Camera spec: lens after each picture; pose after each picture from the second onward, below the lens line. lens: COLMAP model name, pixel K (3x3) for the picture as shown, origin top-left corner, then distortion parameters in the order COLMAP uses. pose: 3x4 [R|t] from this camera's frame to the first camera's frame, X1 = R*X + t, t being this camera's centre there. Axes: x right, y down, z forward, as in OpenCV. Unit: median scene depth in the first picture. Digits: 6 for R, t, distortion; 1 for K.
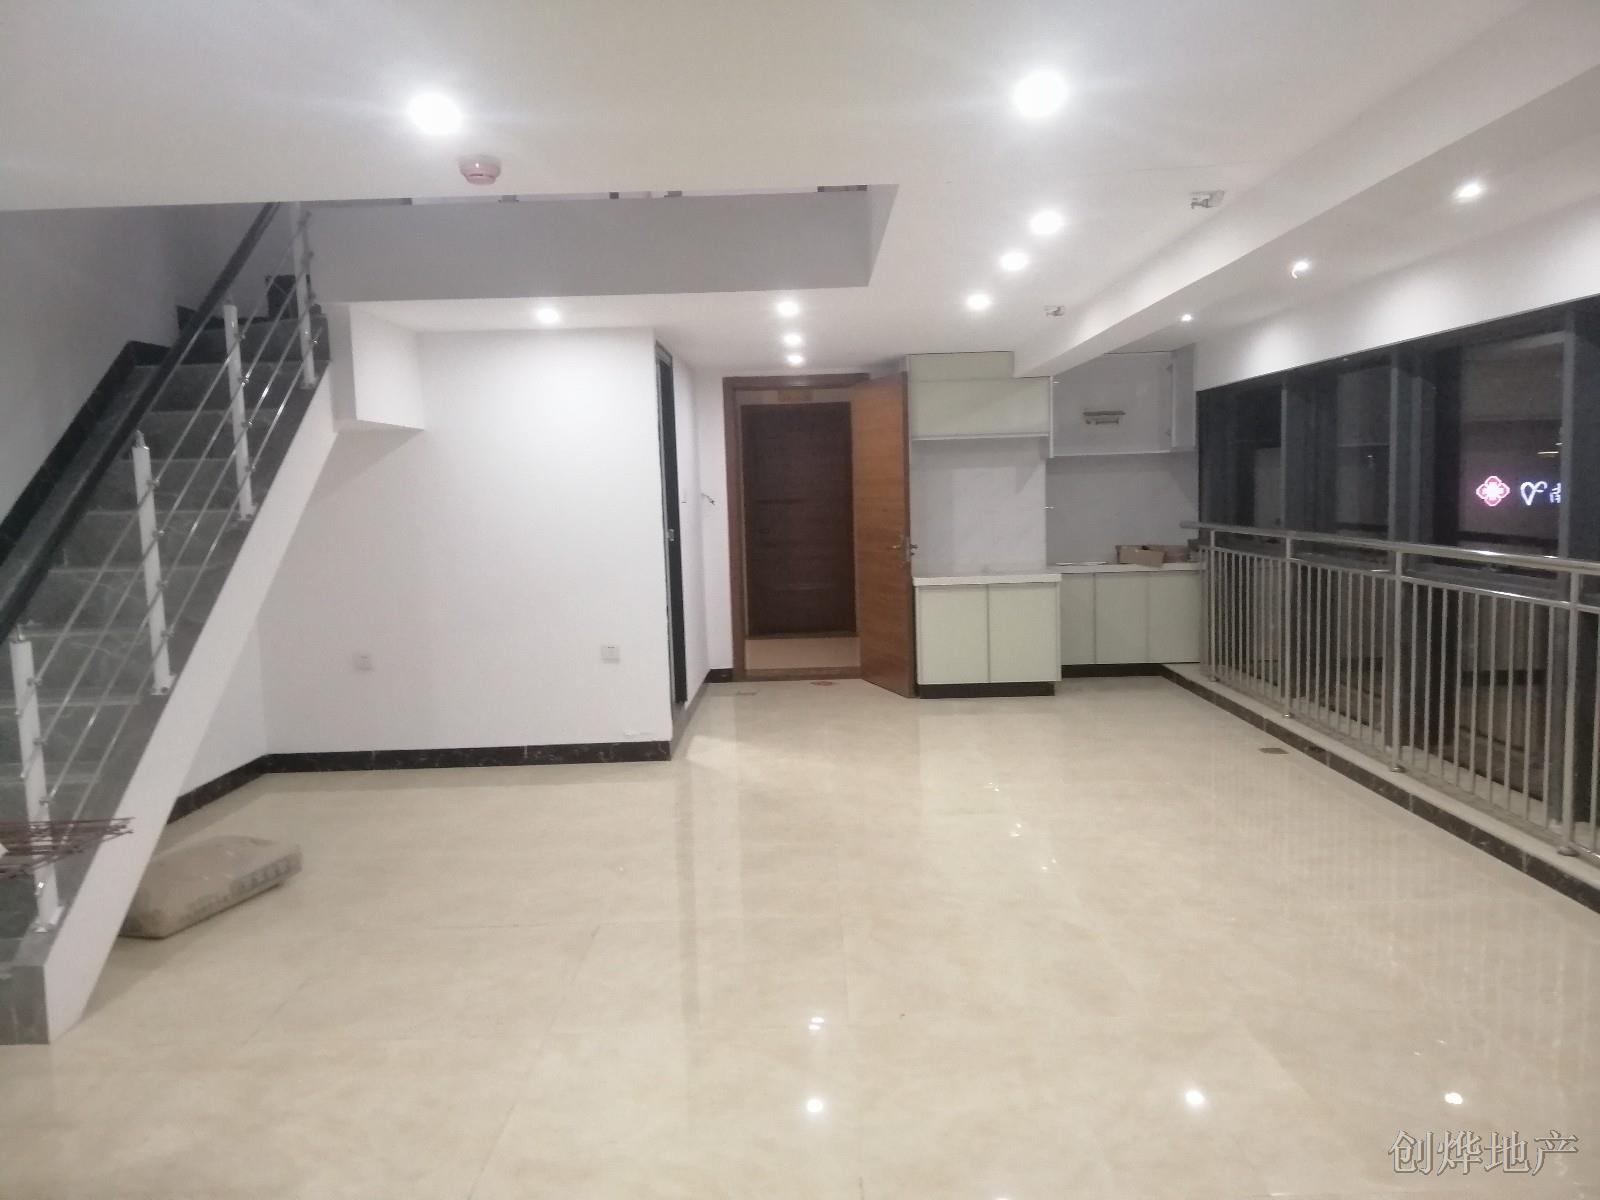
lens RADIAL K [[1204.3, 0, 799.2], [0, 1204.3, 599.1], [0, 0, 1]] dist [0.068760, 0.000824]
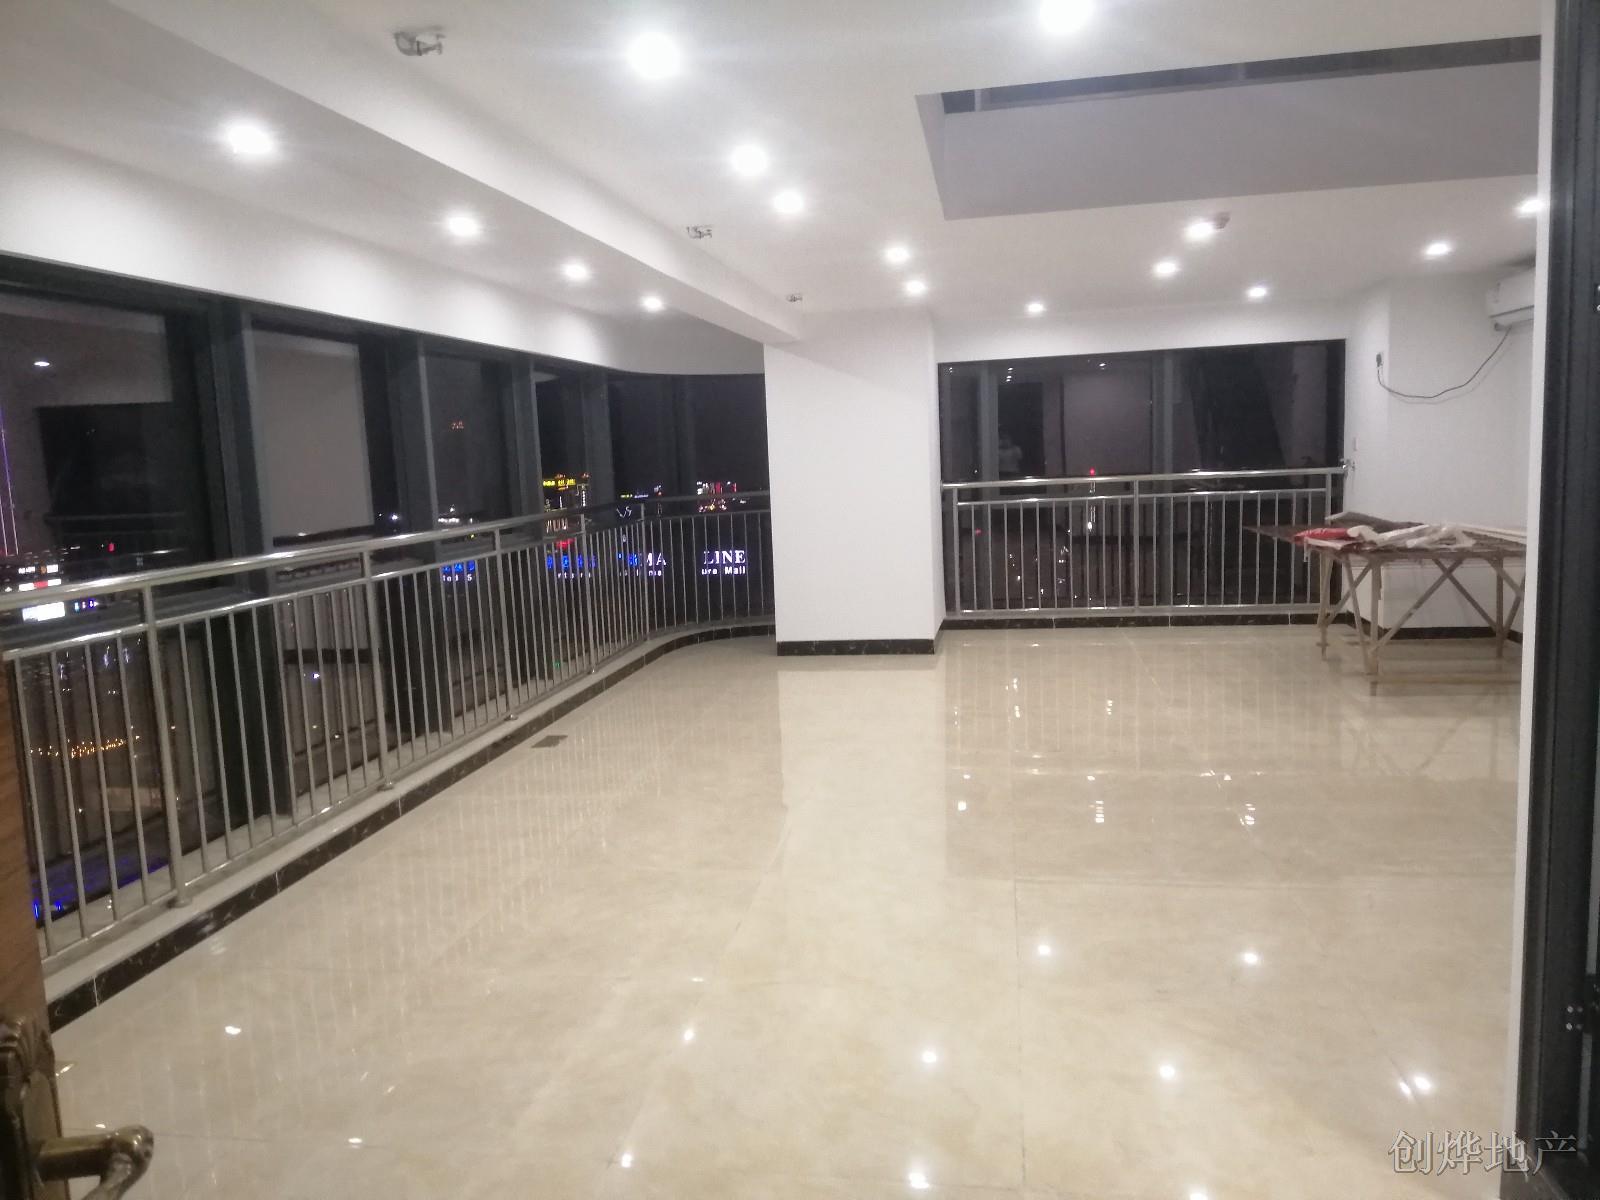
lens RADIAL K [[1204.3, 0, 805.4], [0, 1204.3, 606.5], [0, 0, 1]] dist [0.068760, 0.000824]
pose [[-0.987304, 0.037646, 0.154317, 0.032921], [0.070454, 0.974503, 0.213026, -0.162874], [-0.142363, 0.221193, -0.964783, 1.789449]]
